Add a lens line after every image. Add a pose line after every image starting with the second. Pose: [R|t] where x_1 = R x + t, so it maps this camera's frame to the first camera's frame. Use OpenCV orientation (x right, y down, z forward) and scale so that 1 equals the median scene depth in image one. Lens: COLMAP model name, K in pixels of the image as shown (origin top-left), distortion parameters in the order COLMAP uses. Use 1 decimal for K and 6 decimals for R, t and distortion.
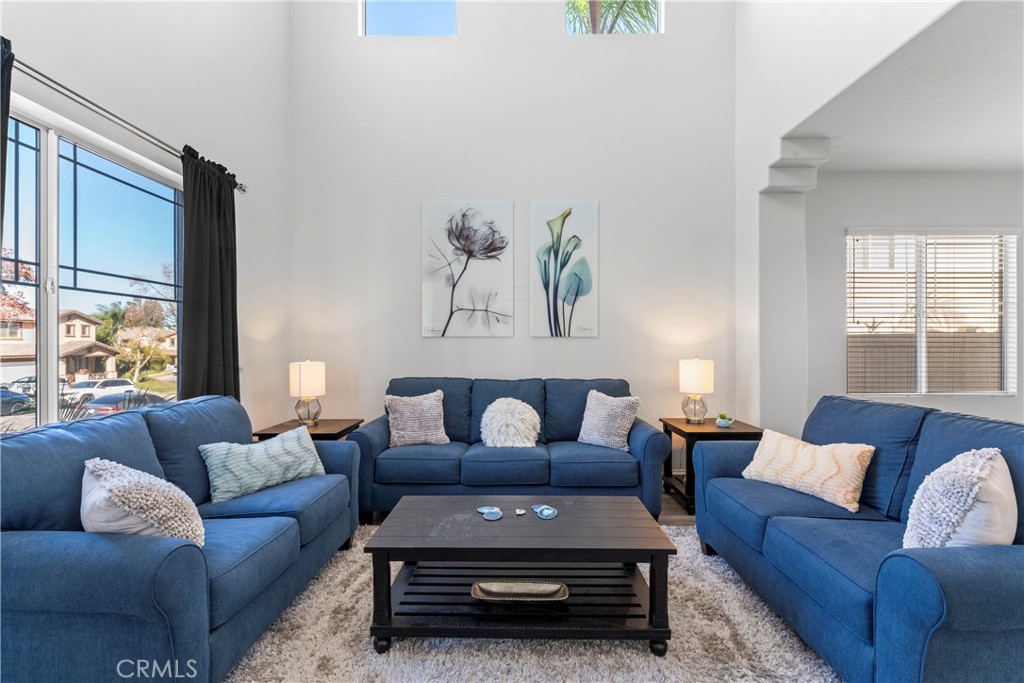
lens RADIAL K [[467.4, 0, 512.9], [0, 467.4, 340.6], [0, 0, 1]] dist [0.002677, 0.000179]
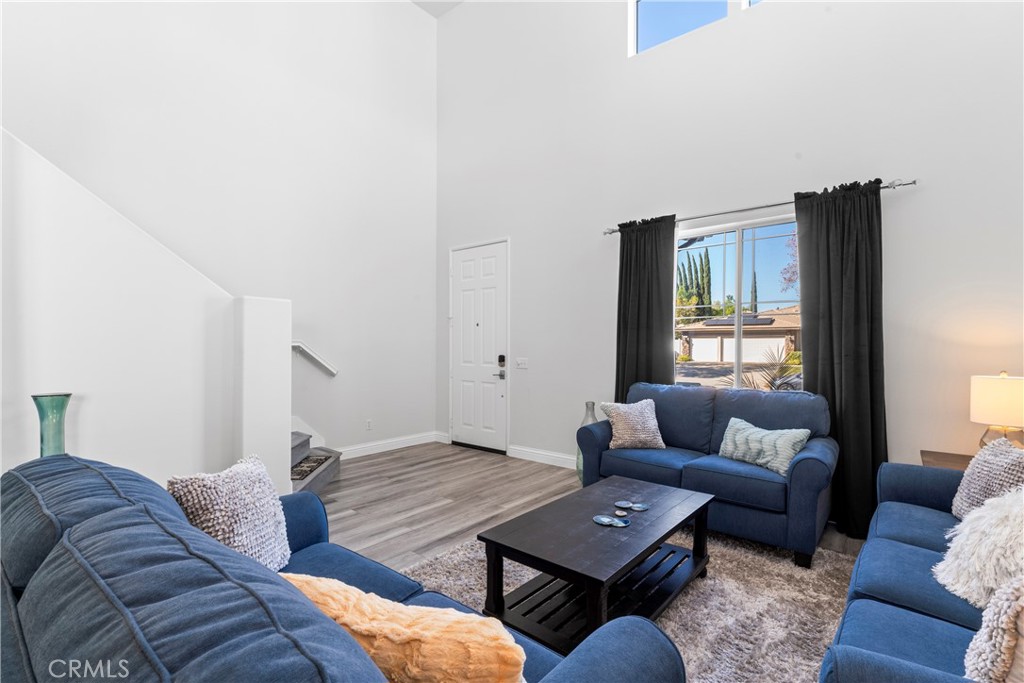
lens RADIAL K [[467.4, 0, 508.8], [0, 467.4, 347.8], [0, 0, 1]] dist [0.002677, 0.000179]
pose [[-0.640205, 0.000146, -0.768204, 0.574024], [-0.002429, 0.999995, 0.002214, 0.003035], [0.768201, 0.003283, -0.640201, 0.884488]]
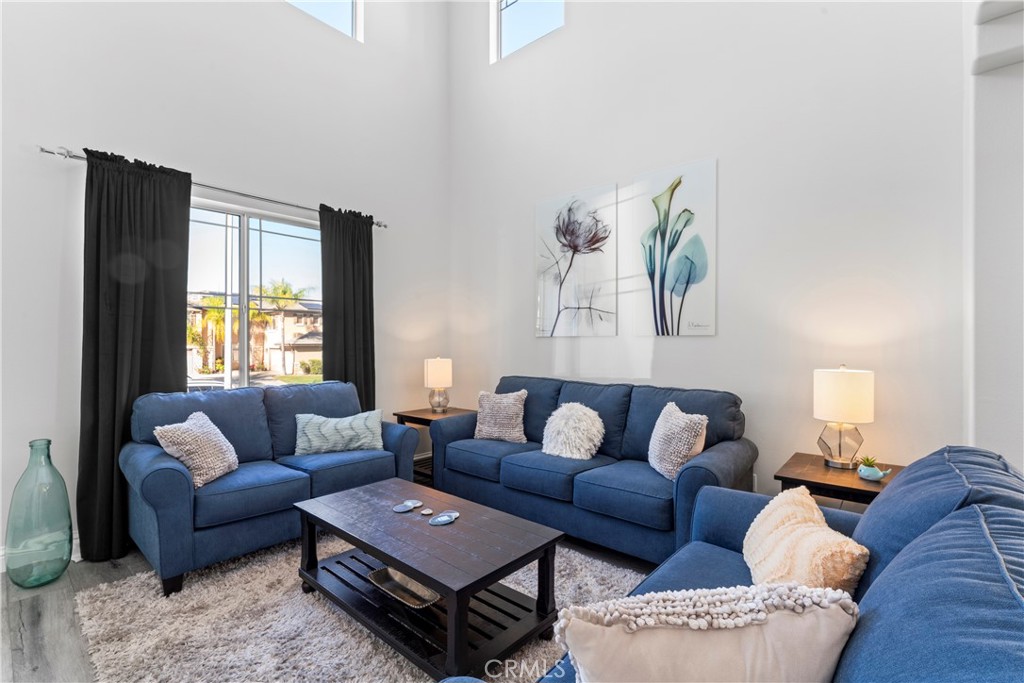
lens RADIAL K [[467.4, 0, 511.5], [0, 467.4, 343.8], [0, 0, 1]] dist [0.002677, 0.000179]
pose [[0.754504, 0.002215, -0.656291, 0.489029], [0.003003, 0.999972, 0.006826, -0.000228], [0.656288, -0.007121, 0.754477, 0.221634]]
